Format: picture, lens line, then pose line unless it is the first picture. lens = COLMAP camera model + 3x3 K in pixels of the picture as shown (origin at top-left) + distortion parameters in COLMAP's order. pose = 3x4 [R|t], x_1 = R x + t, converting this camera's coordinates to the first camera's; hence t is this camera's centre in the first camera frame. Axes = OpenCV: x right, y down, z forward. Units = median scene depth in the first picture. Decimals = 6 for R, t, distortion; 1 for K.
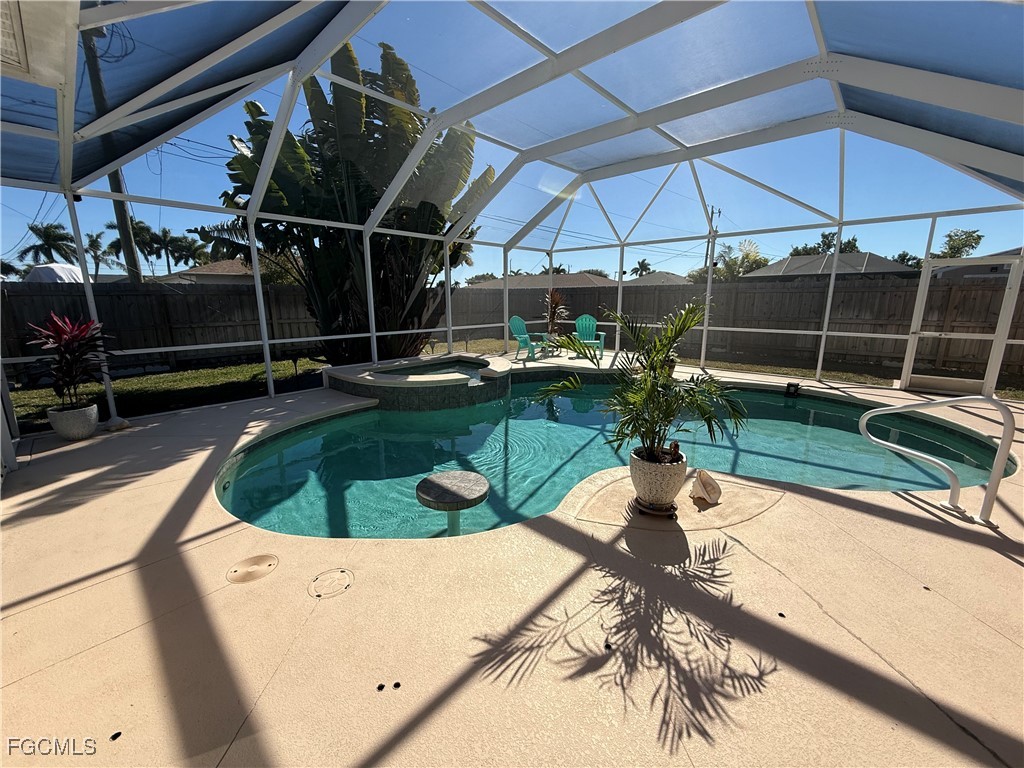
lens RADIAL K [[404.5, 0, 512.0], [0, 404.5, 384.0], [0, 0, 1]] dist [0.014344, 0.000008]
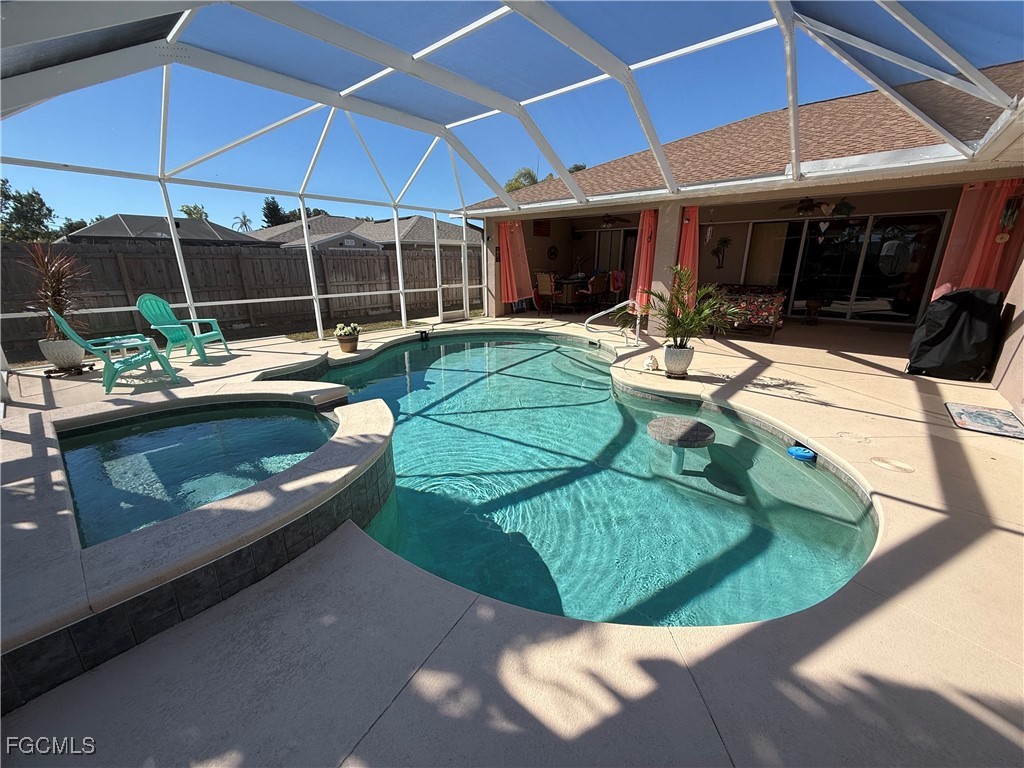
lens RADIAL K [[411.3, 0, 512.0], [0, 411.3, 384.0], [0, 0, 1]] dist [0.051579, 0.000047]
pose [[-0.031004, -0.295025, 0.954986, -1.651436], [0.223963, 0.929101, 0.294300, -0.449404], [-0.974104, 0.223006, 0.037269, 1.865976]]
